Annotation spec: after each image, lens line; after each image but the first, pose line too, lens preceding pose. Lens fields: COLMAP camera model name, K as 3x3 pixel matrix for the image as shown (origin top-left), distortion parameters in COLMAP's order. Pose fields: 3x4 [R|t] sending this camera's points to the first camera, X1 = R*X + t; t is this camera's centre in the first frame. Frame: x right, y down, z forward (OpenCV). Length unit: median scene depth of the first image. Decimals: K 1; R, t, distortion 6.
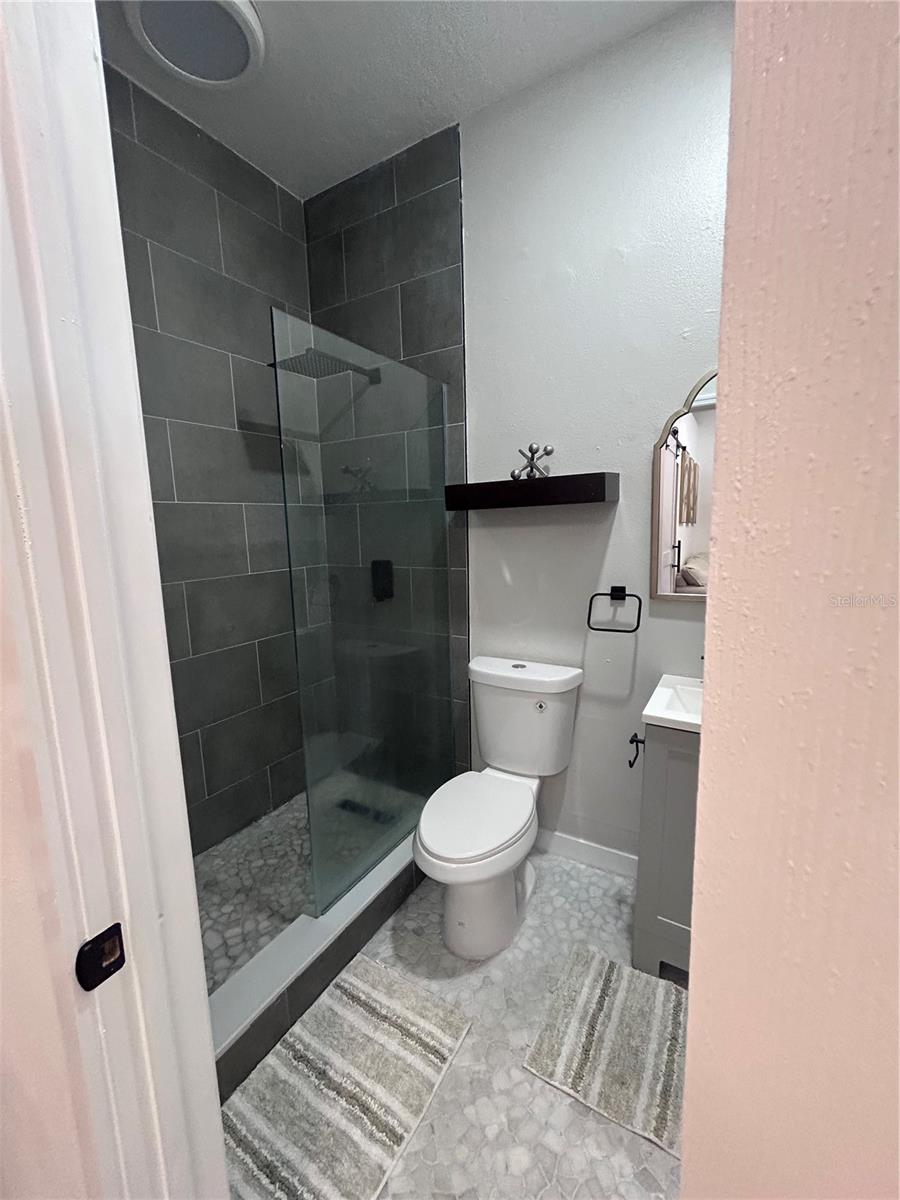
lens RADIAL K [[483.0, 0, 449.8], [0, 483.0, 598.5], [0, 0, 1]] dist [-0.000624, 0.000445]
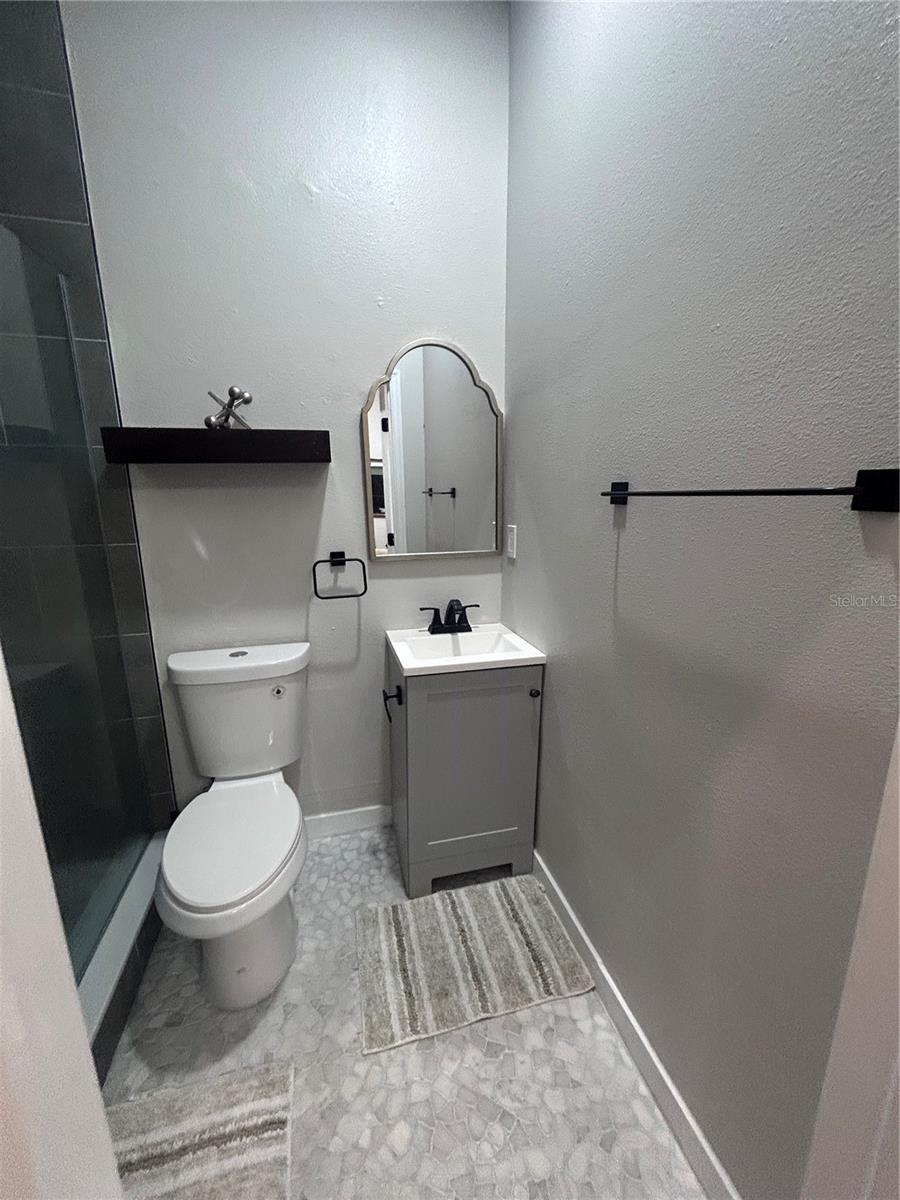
lens RADIAL K [[483.0, 0, 450.2], [0, 483.0, 600.5], [0, 0, 1]] dist [-0.000624, 0.000445]
pose [[0.695126, -0.137500, 0.705616, -0.201664], [0.095932, 0.990501, 0.098508, -0.001462], [-0.712458, -0.000785, 0.701714, 0.147992]]
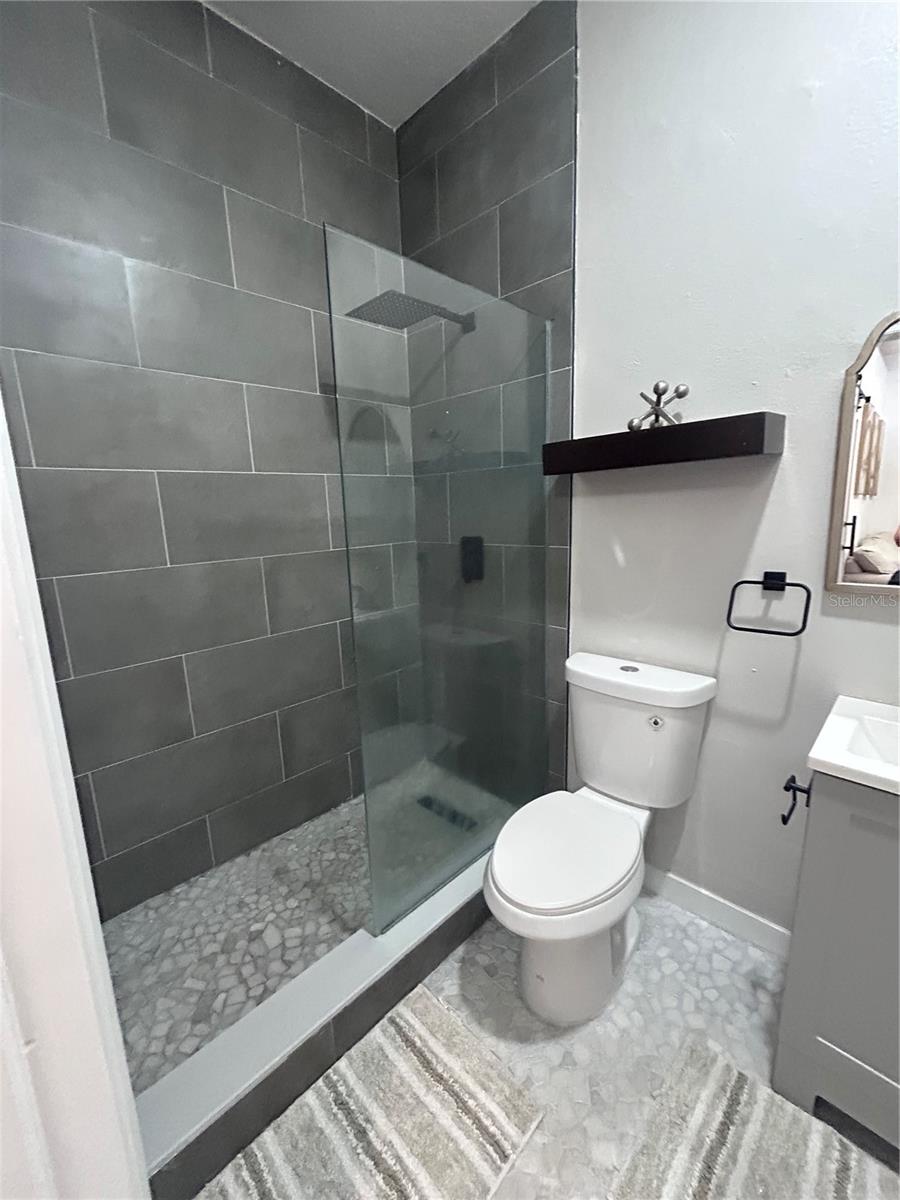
lens RADIAL K [[483.0, 0, 450.9], [0, 483.0, 597.8], [0, 0, 1]] dist [-0.000624, 0.000445]
pose [[0.972331, 0.034766, -0.231006, 0.039293], [-0.025495, 0.998750, 0.043000, -0.004899], [0.232212, -0.035921, 0.972002, 0.168398]]
